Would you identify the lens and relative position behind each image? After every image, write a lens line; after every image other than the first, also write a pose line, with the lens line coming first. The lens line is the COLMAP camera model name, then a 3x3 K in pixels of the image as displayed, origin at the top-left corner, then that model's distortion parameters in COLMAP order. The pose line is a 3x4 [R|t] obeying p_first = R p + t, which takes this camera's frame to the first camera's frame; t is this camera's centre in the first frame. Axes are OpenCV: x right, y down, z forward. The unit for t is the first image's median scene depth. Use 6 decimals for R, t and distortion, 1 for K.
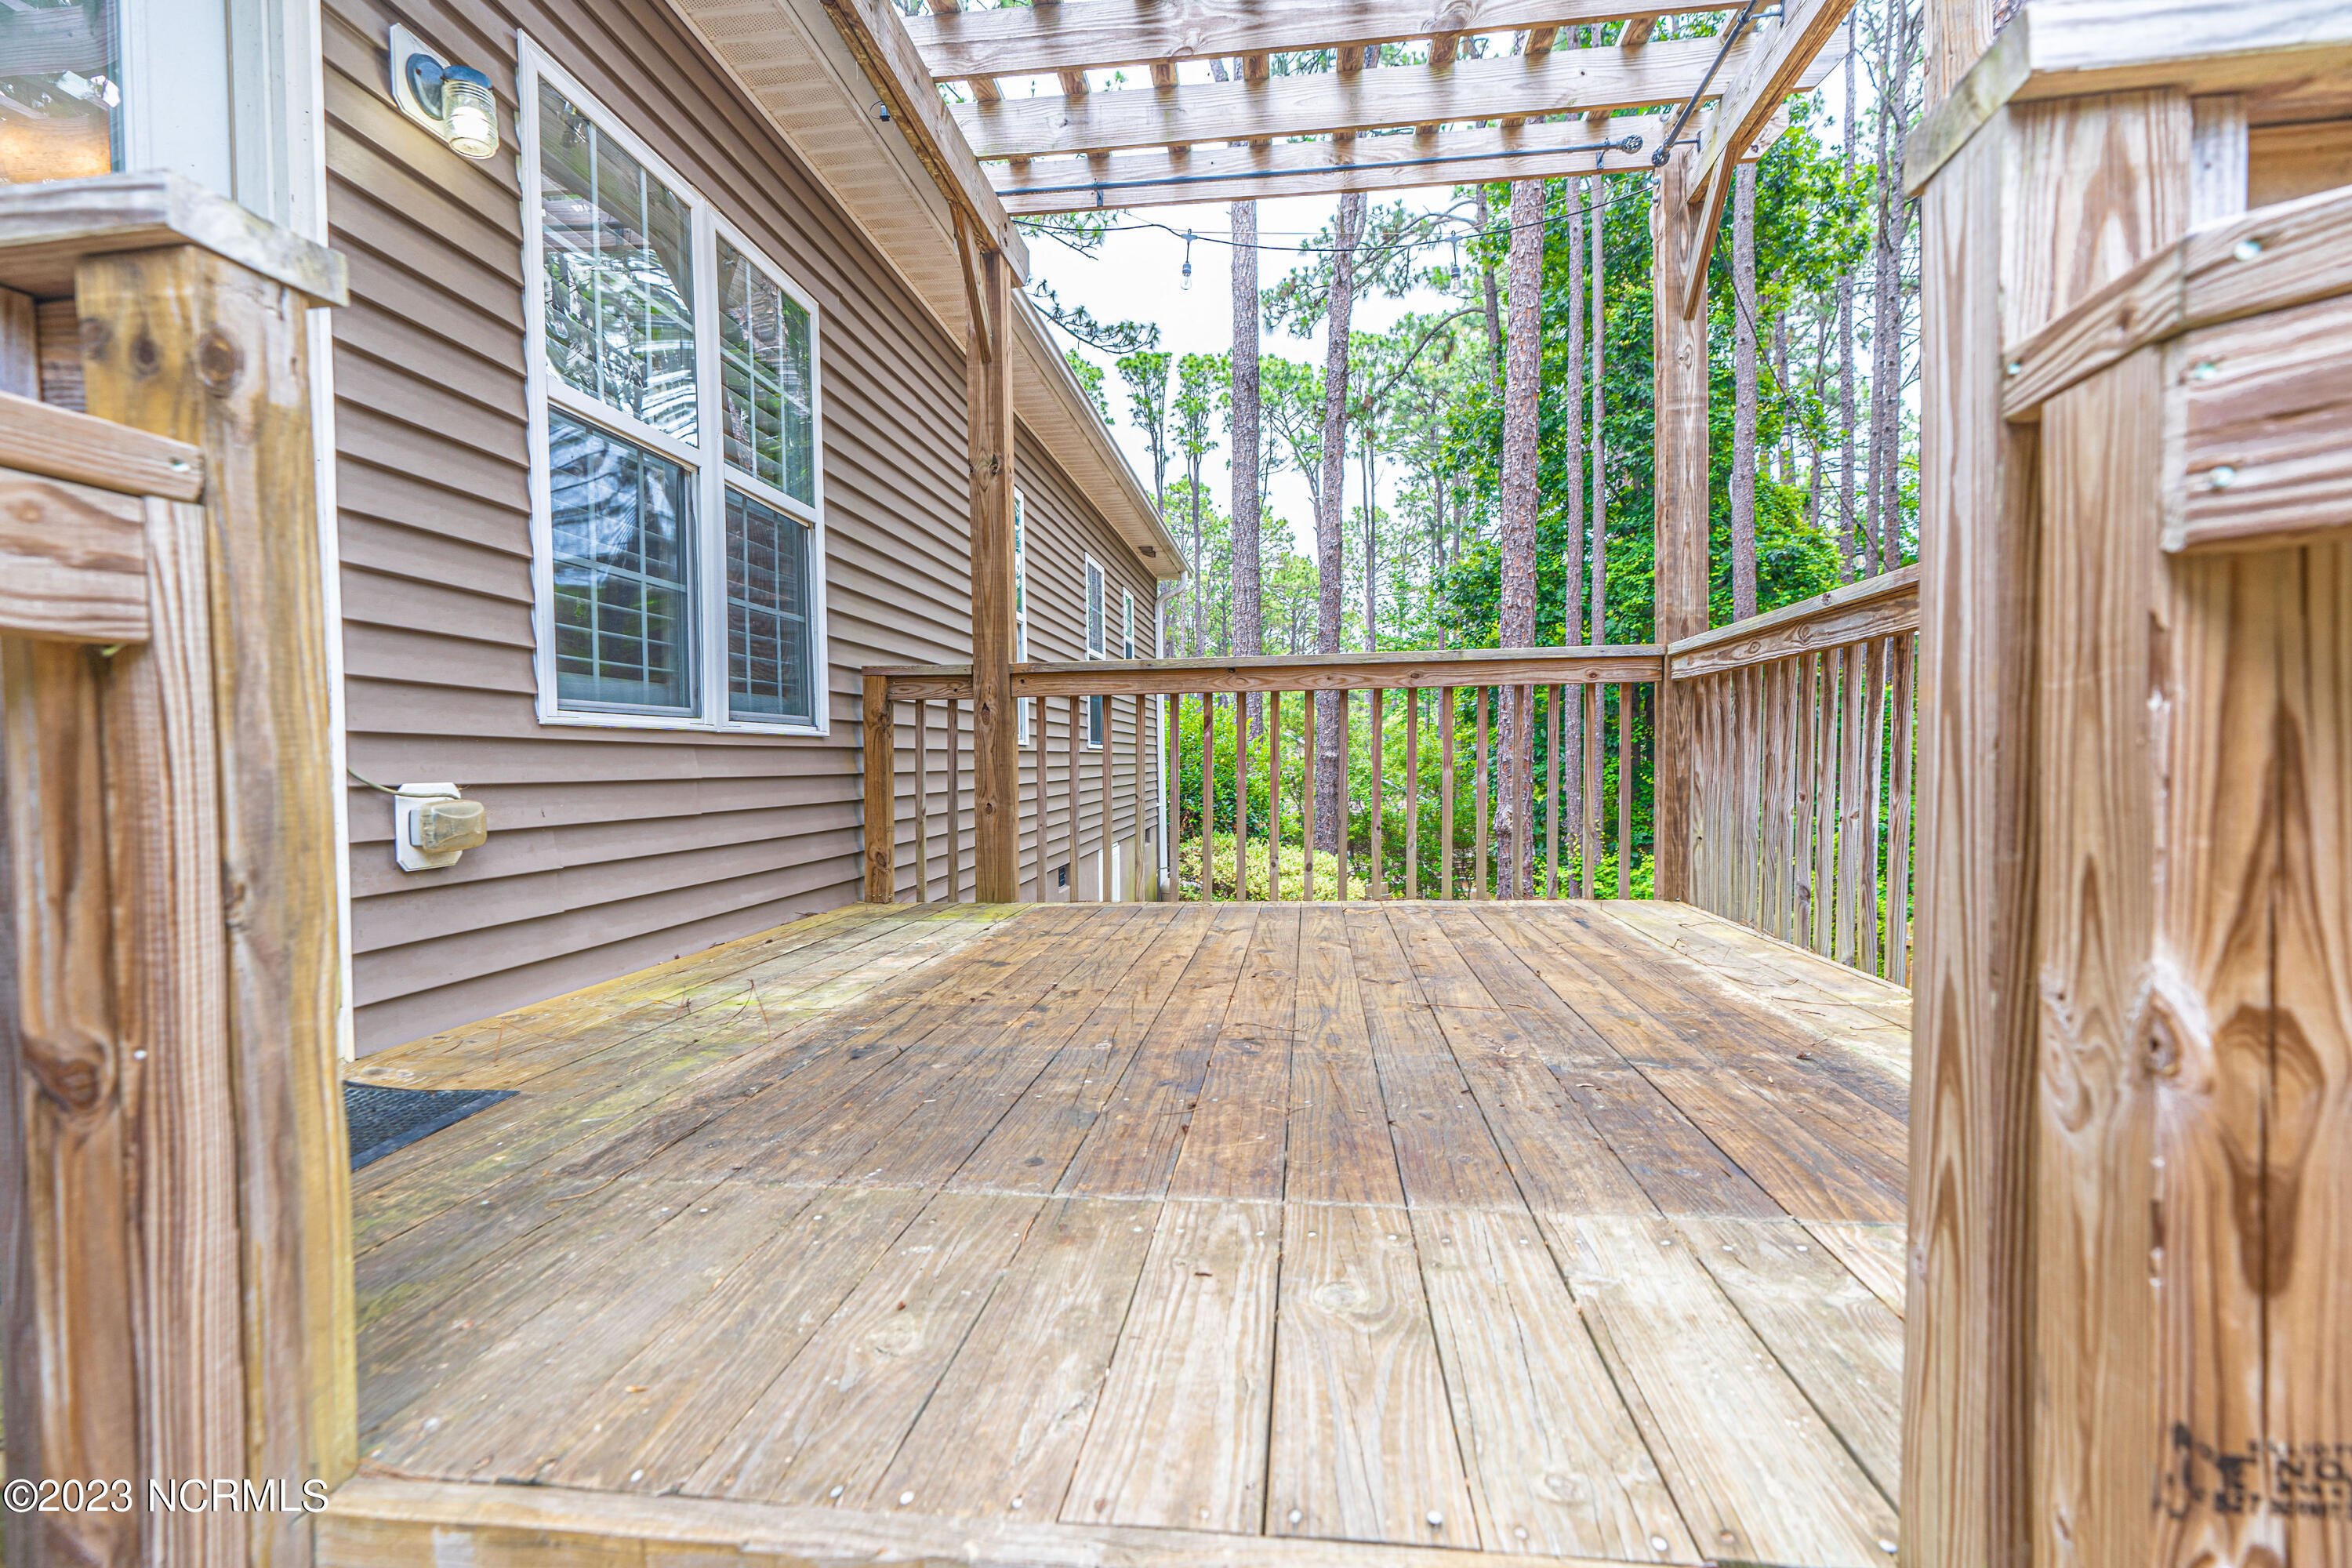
lens RADIAL K [[1188.6, 0, 1176.0], [0, 1188.6, 784.0], [0, 0, 1]] dist [-0.002526, 0.000843]
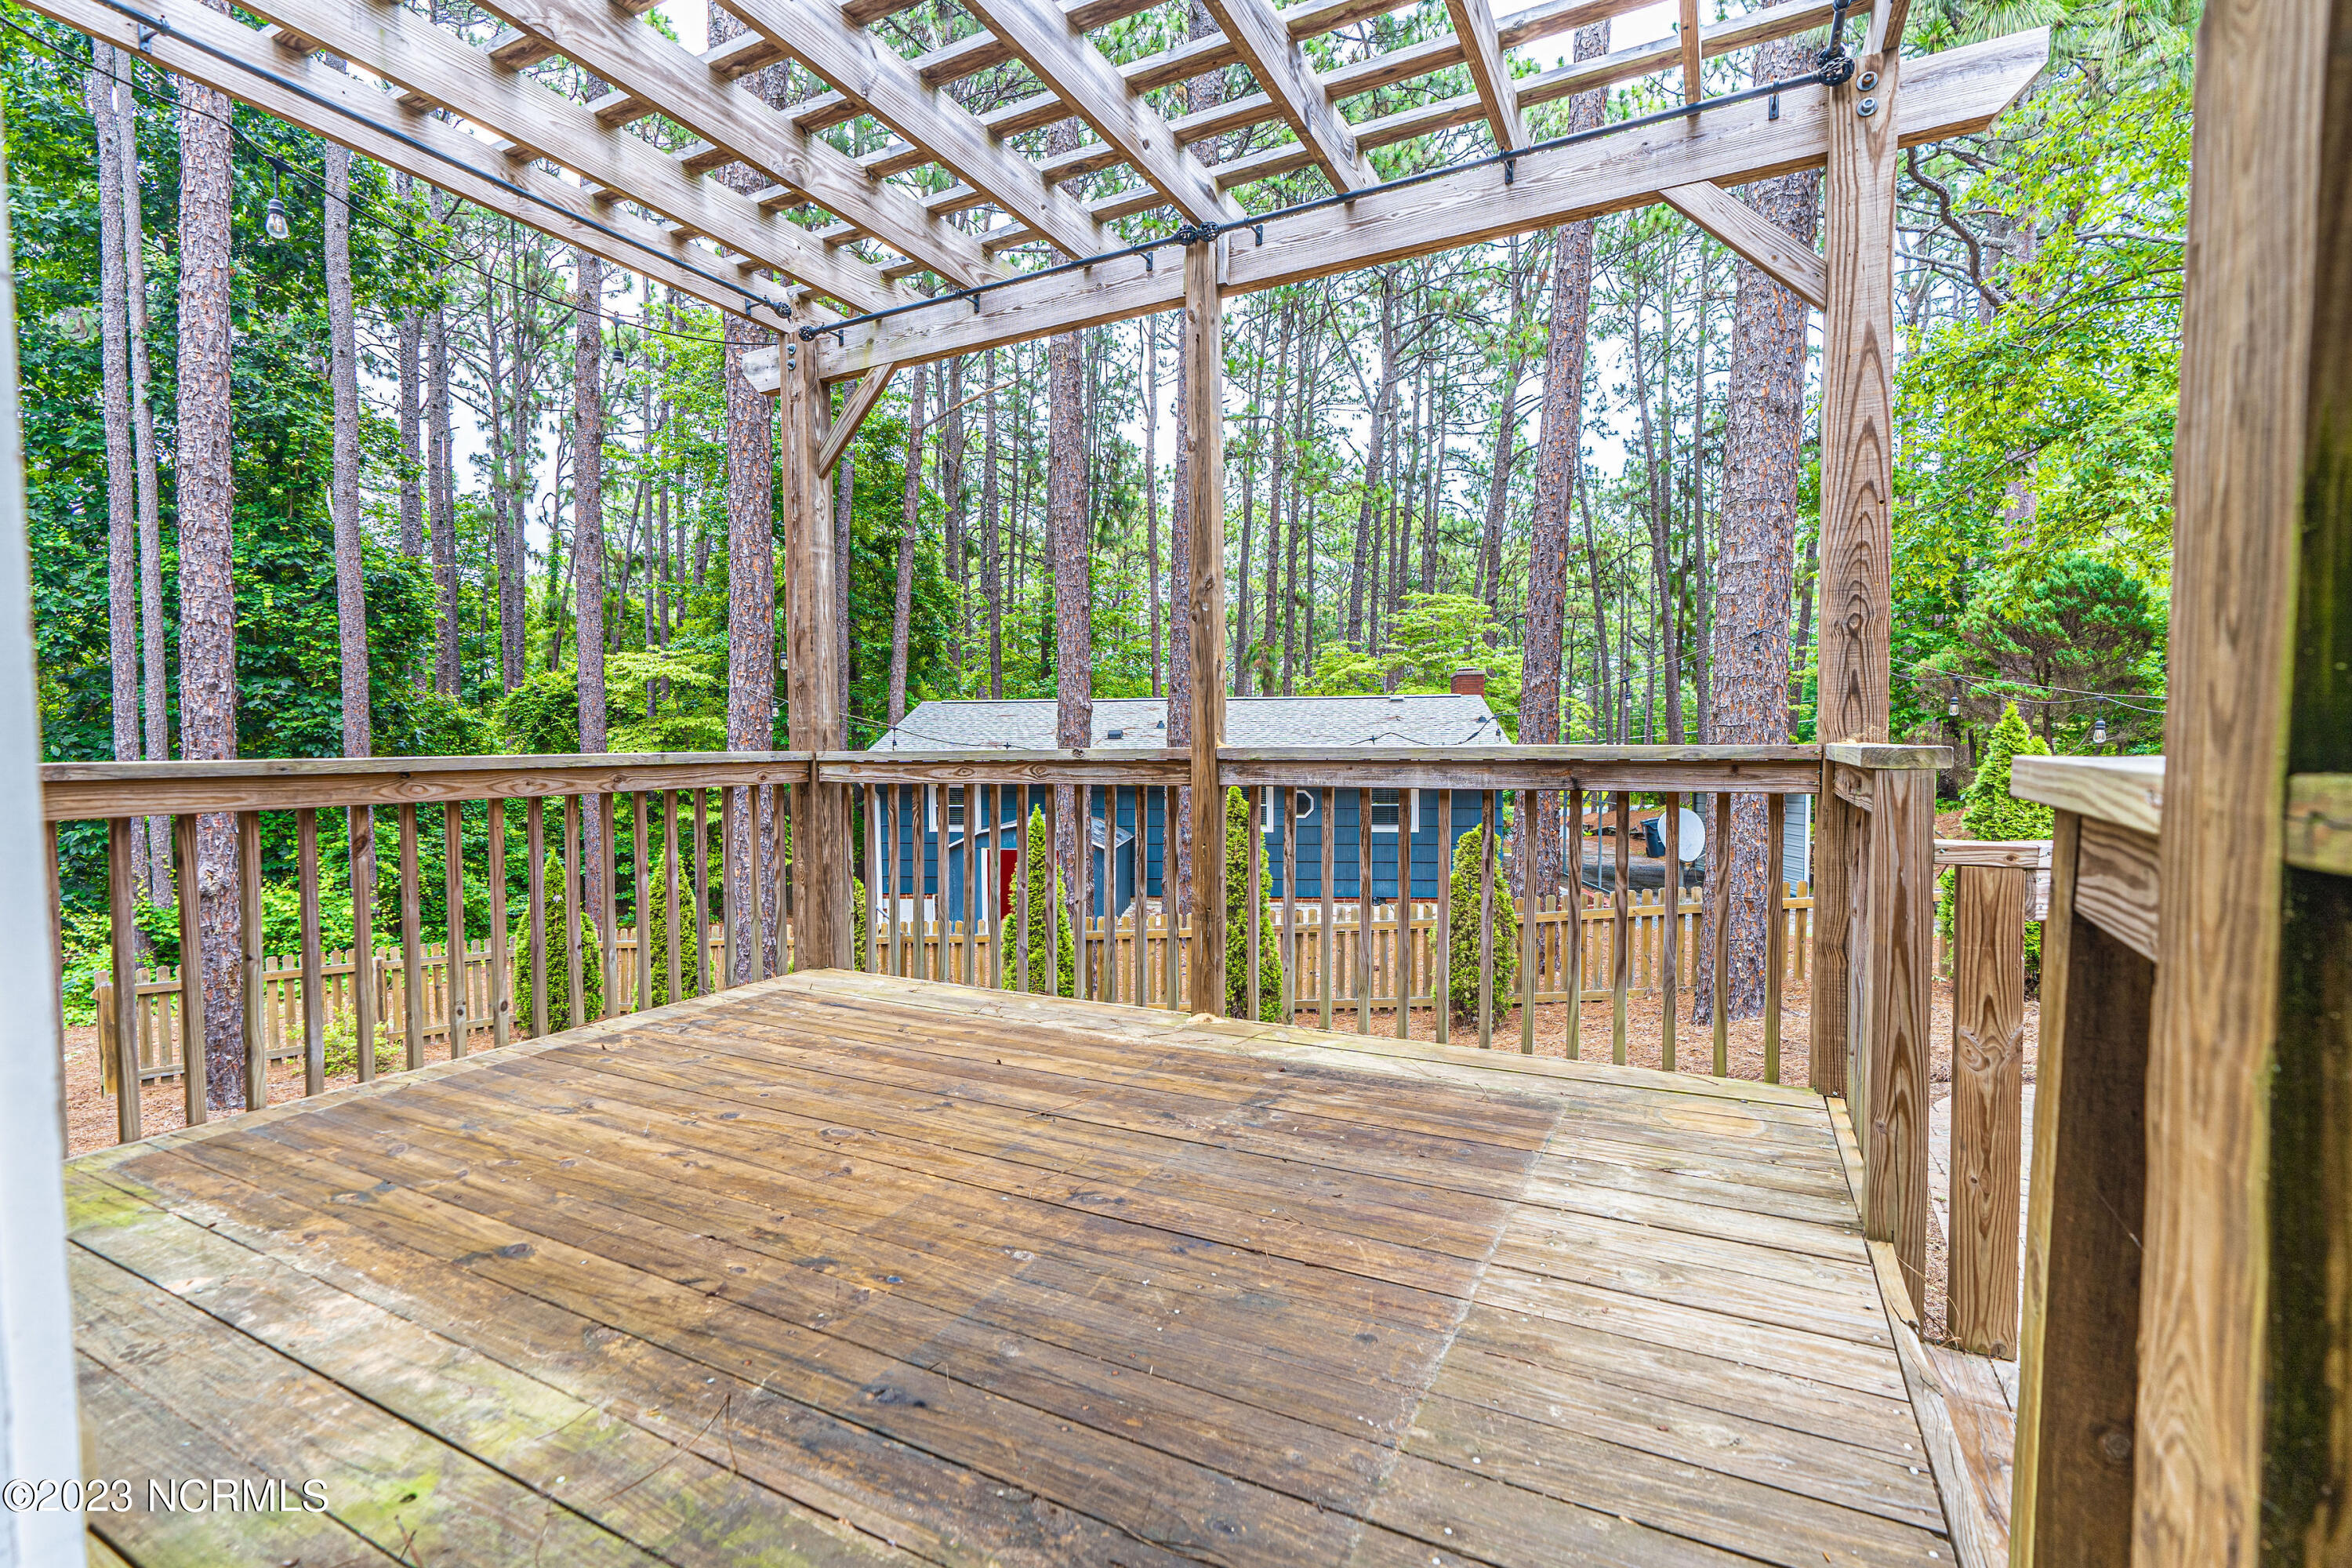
lens RADIAL K [[1047.3, 0, 1171.4], [0, 1047.3, 787.5], [0, 0, 1]] dist [-0.010911, 0.004423]
pose [[0.355022, -0.024914, 0.934526, -1.208078], [0.019076, 0.999630, 0.019402, -0.268094], [-0.934663, 0.010939, 0.355366, 0.849955]]
